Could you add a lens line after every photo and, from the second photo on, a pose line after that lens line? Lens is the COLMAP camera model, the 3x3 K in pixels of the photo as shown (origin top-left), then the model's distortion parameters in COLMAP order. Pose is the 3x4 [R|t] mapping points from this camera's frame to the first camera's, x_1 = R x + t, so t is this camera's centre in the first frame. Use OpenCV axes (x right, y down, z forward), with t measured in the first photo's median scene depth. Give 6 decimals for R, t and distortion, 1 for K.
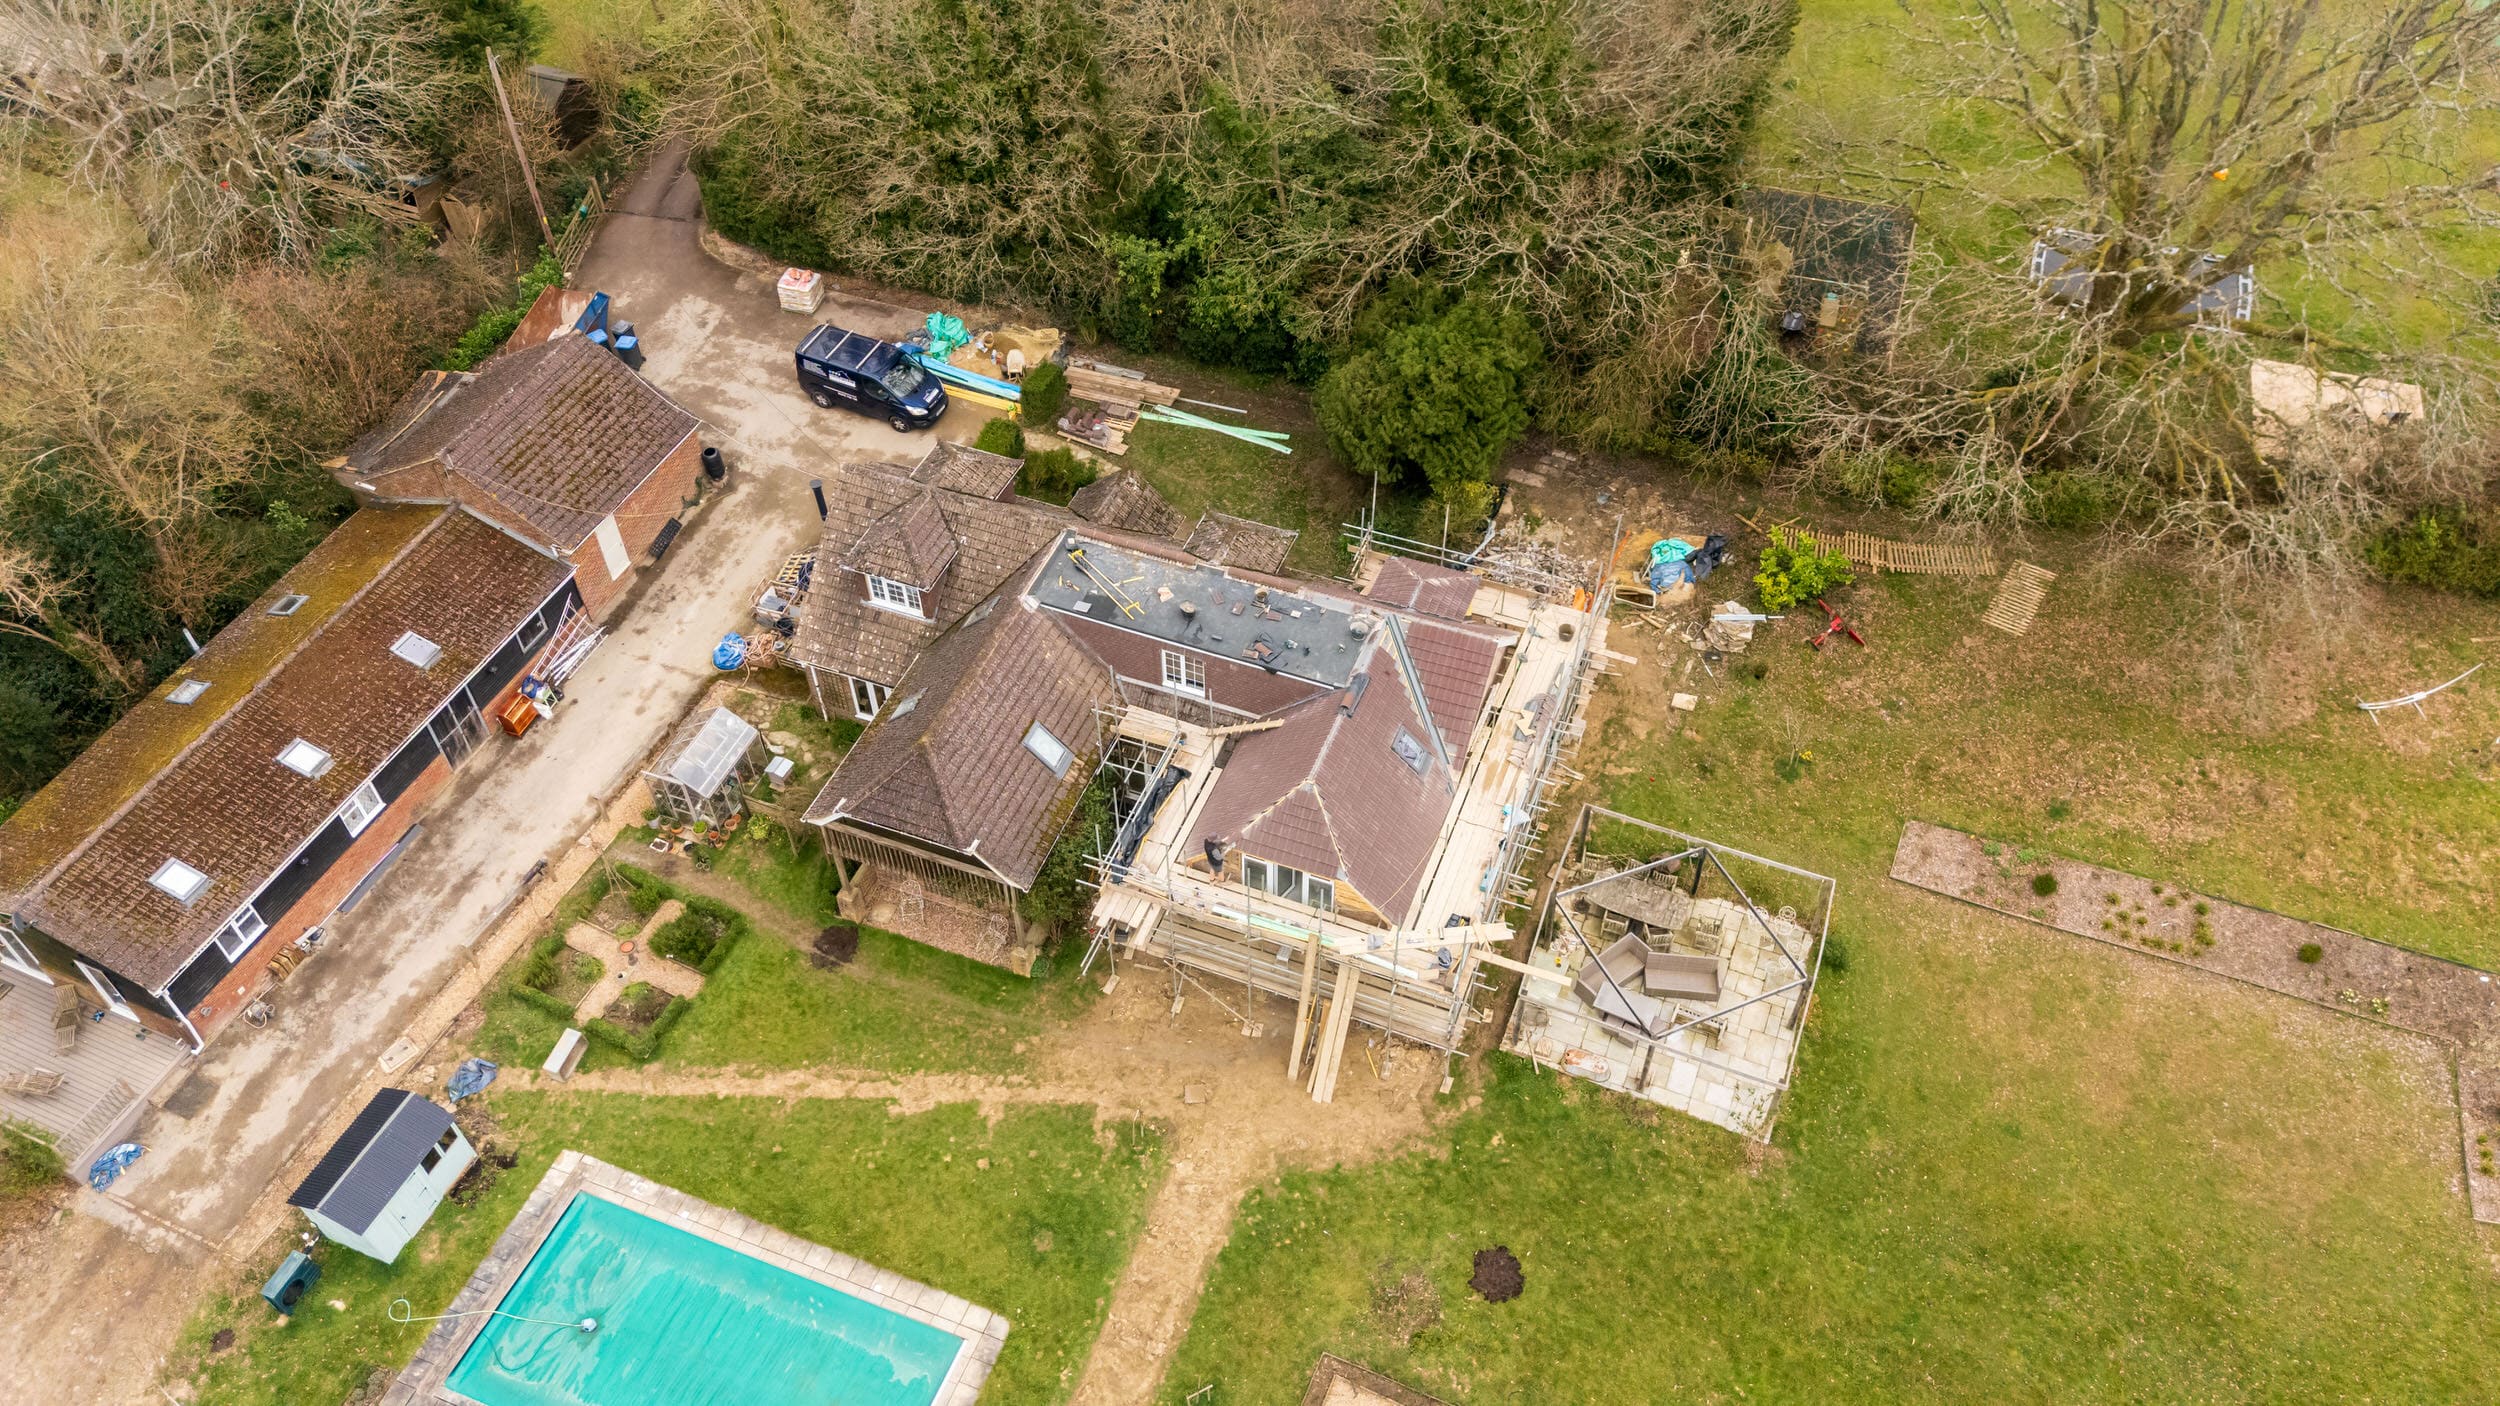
lens RADIAL K [[1832.4, 0, 1250.1], [0, 1832.4, 693.8], [0, 0, 1]] dist [0.068523, -0.066928]
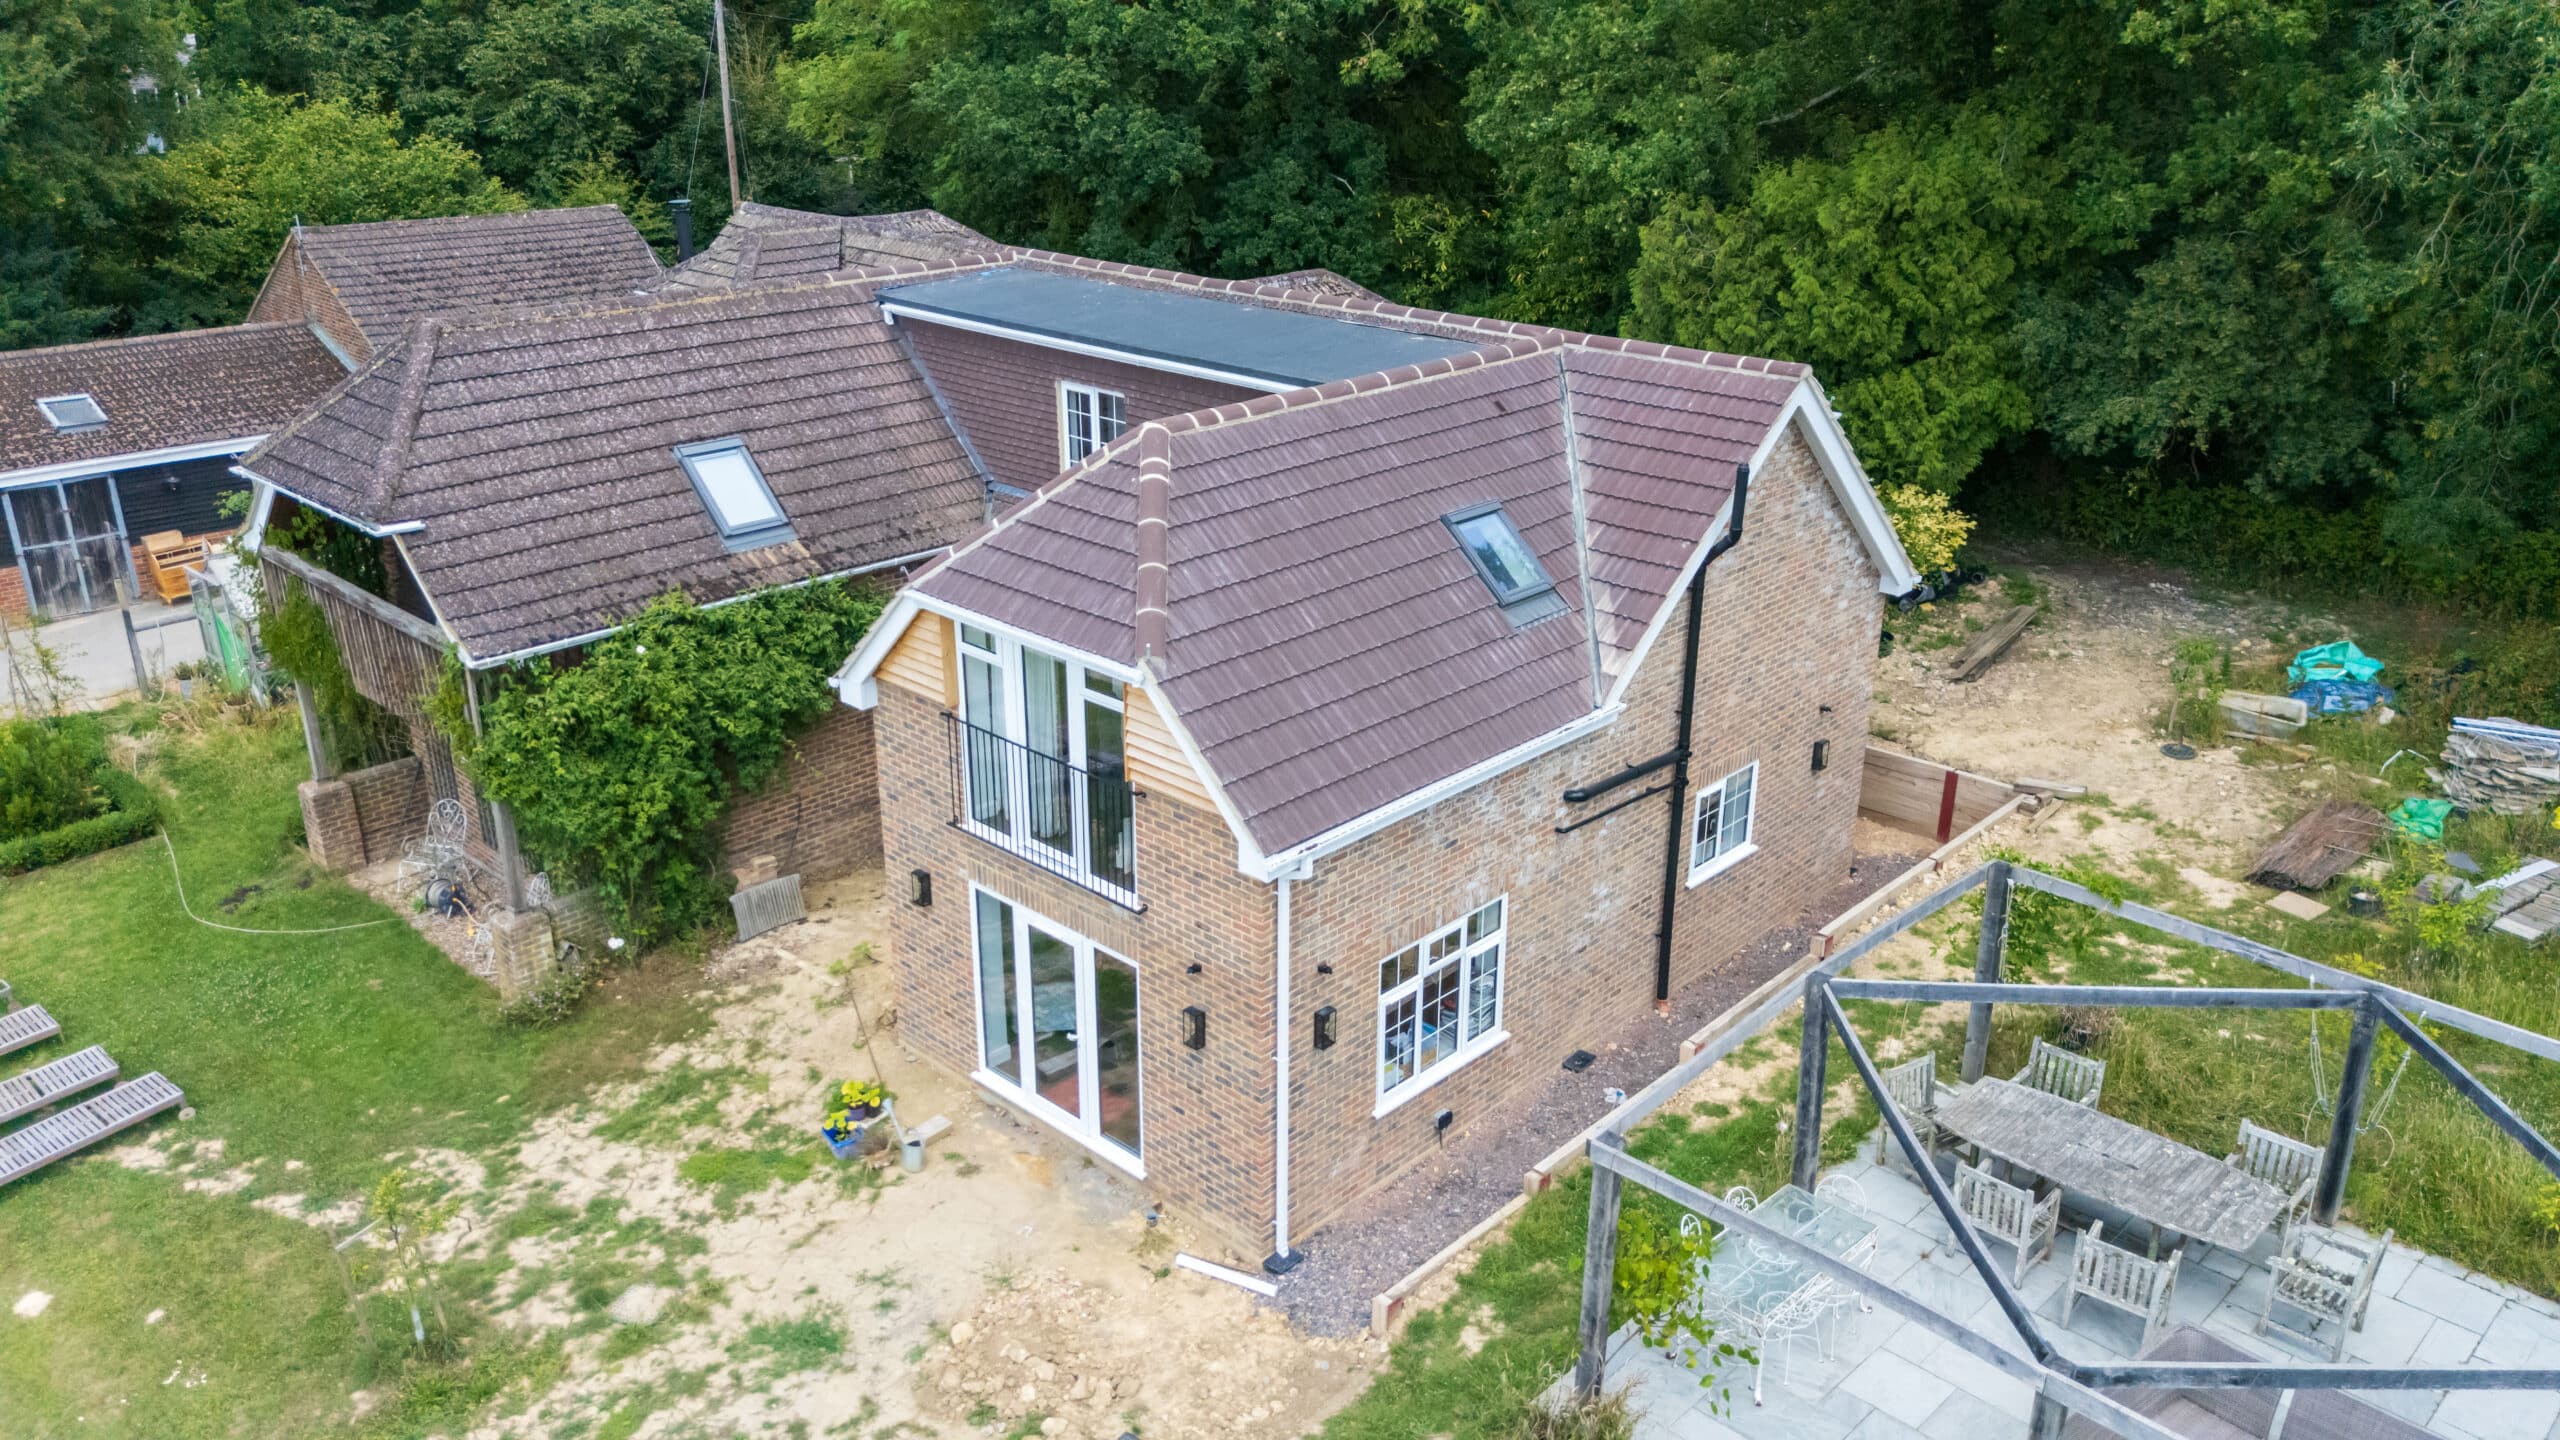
lens RADIAL K [[1876.3, 0, 1281.4], [0, 1876.3, 730.4], [0, 0, 1]] dist [0.068523, -0.066928]
pose [[0.925574, 0.149970, -0.347595, 0.179490], [-0.285056, 0.880295, -0.379241, 0.214676], [0.249112, 0.450099, 0.857528, 0.650276]]
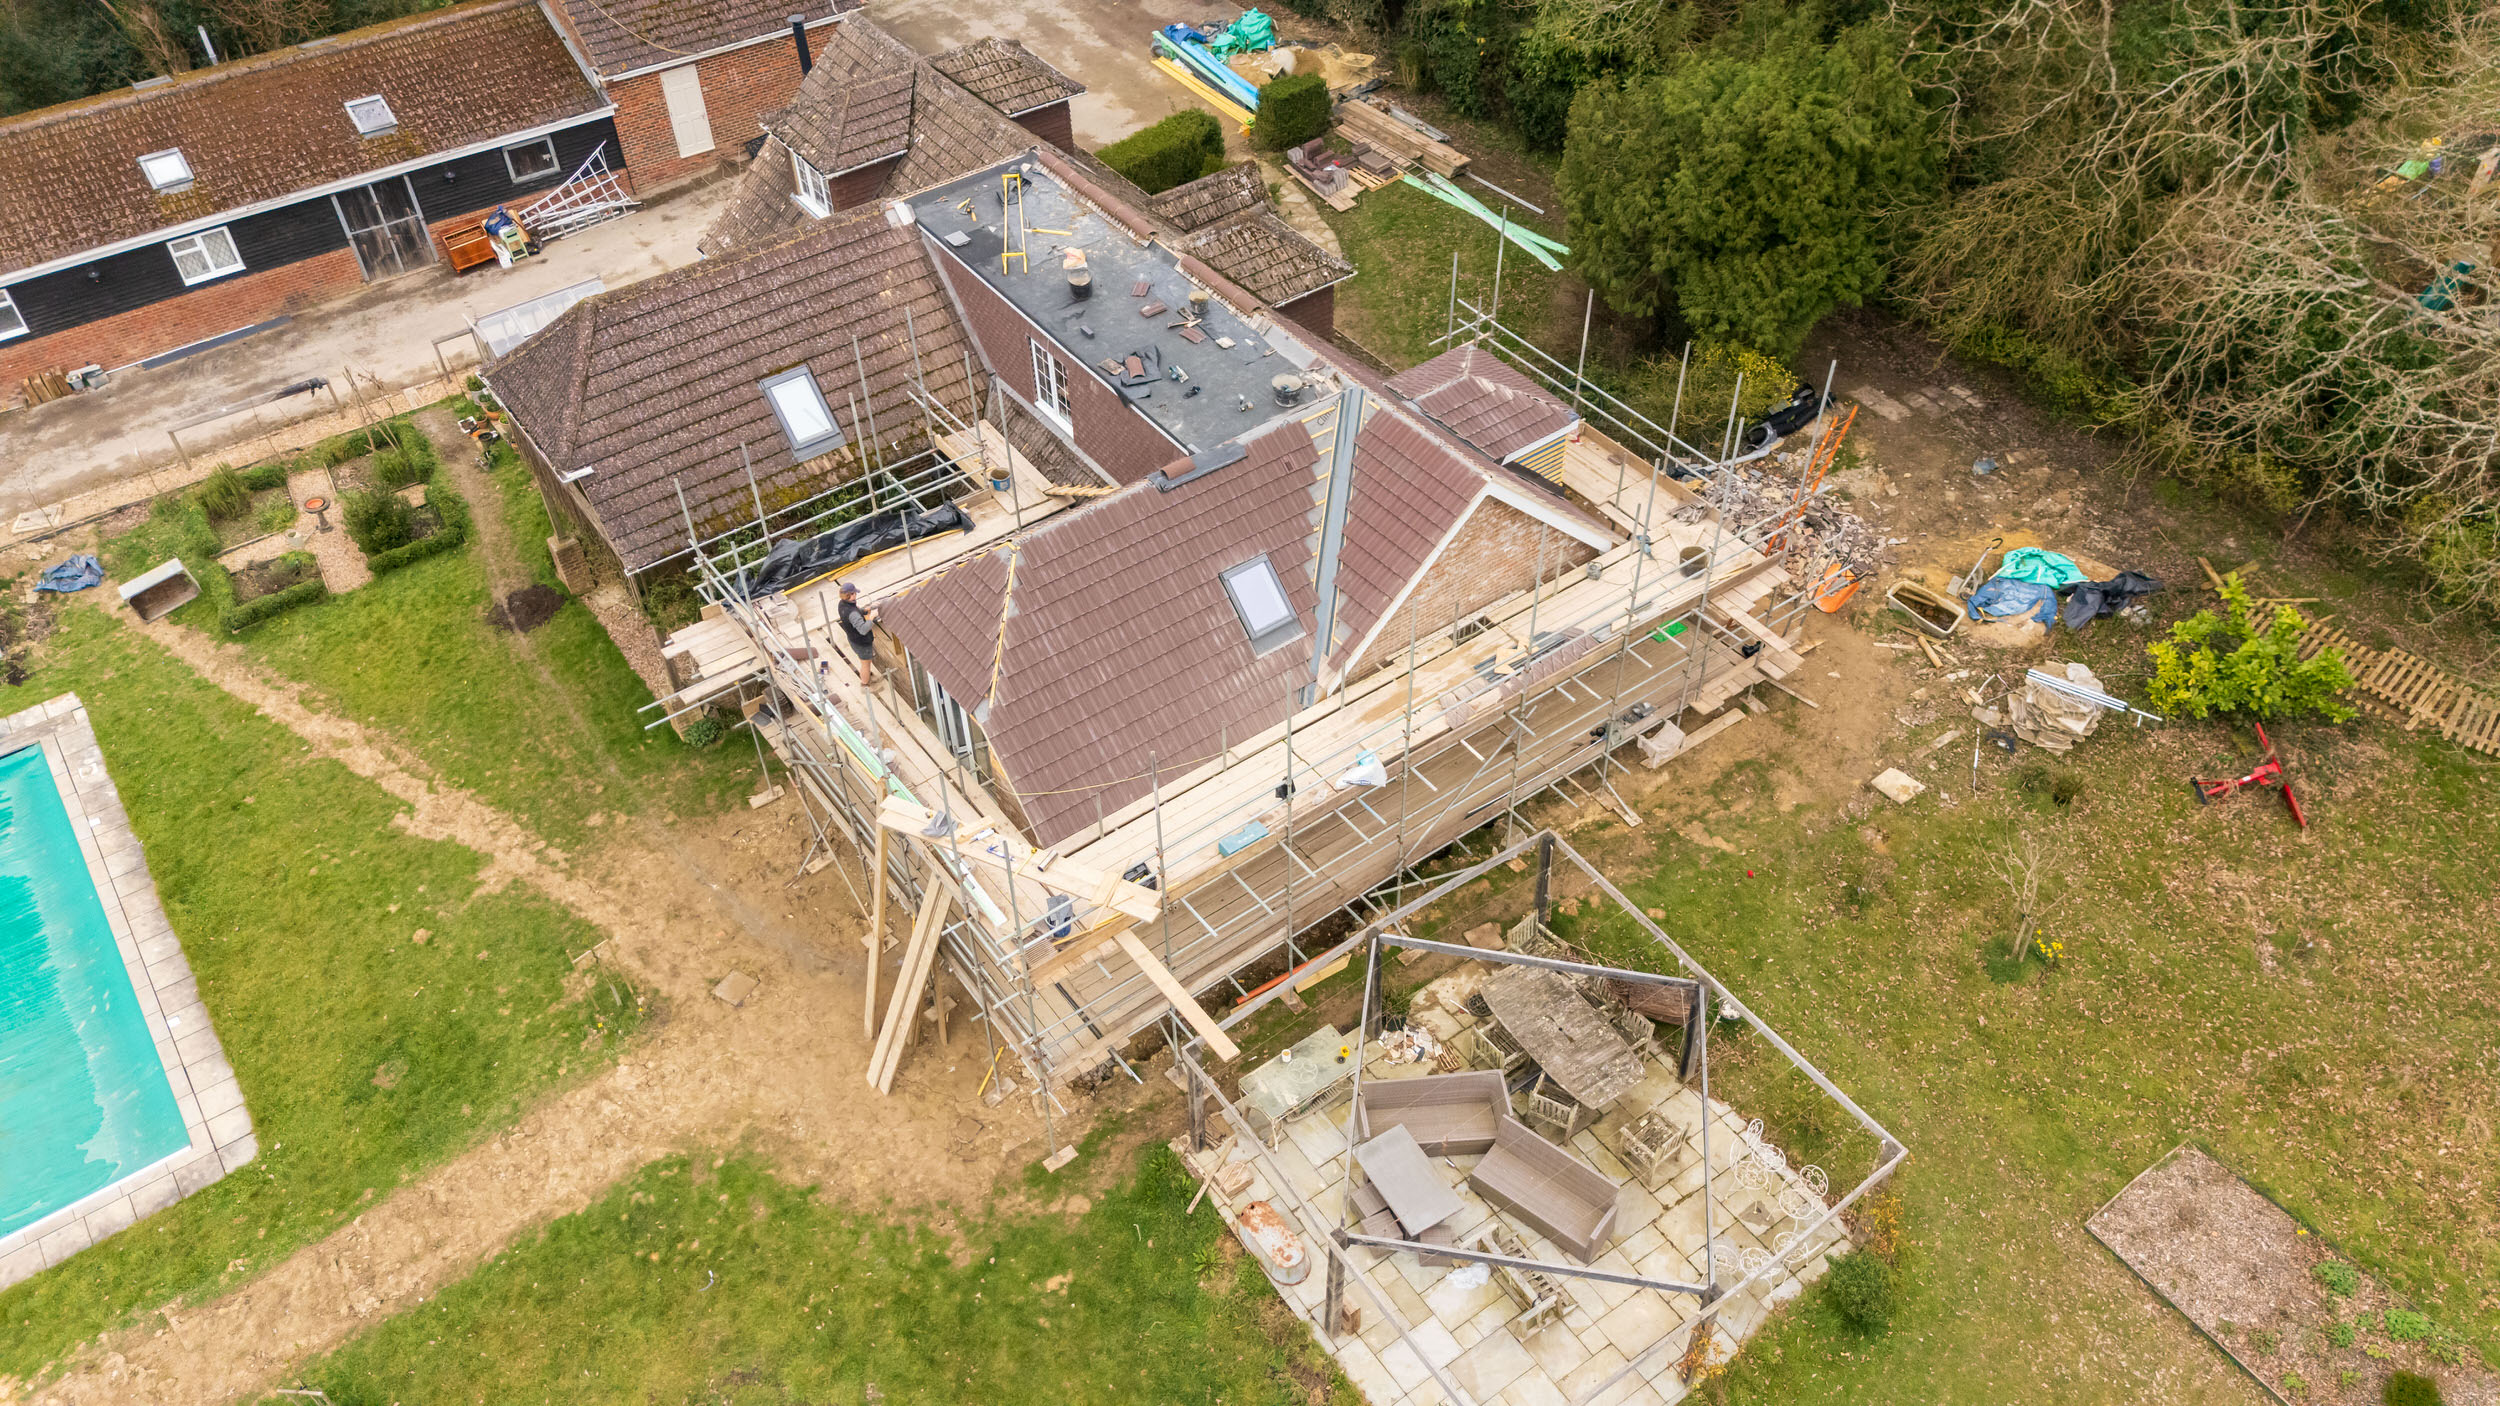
lens RADIAL K [[1832.4, 0, 1256.4], [0, 1832.4, 706.5], [0, 0, 1]] dist [0.068523, -0.066928]
pose [[0.845269, 0.366503, -0.388839, 0.309010], [-0.385830, 0.922070, 0.030373, 0.043575], [0.369669, 0.124352, 0.920805, 0.465566]]
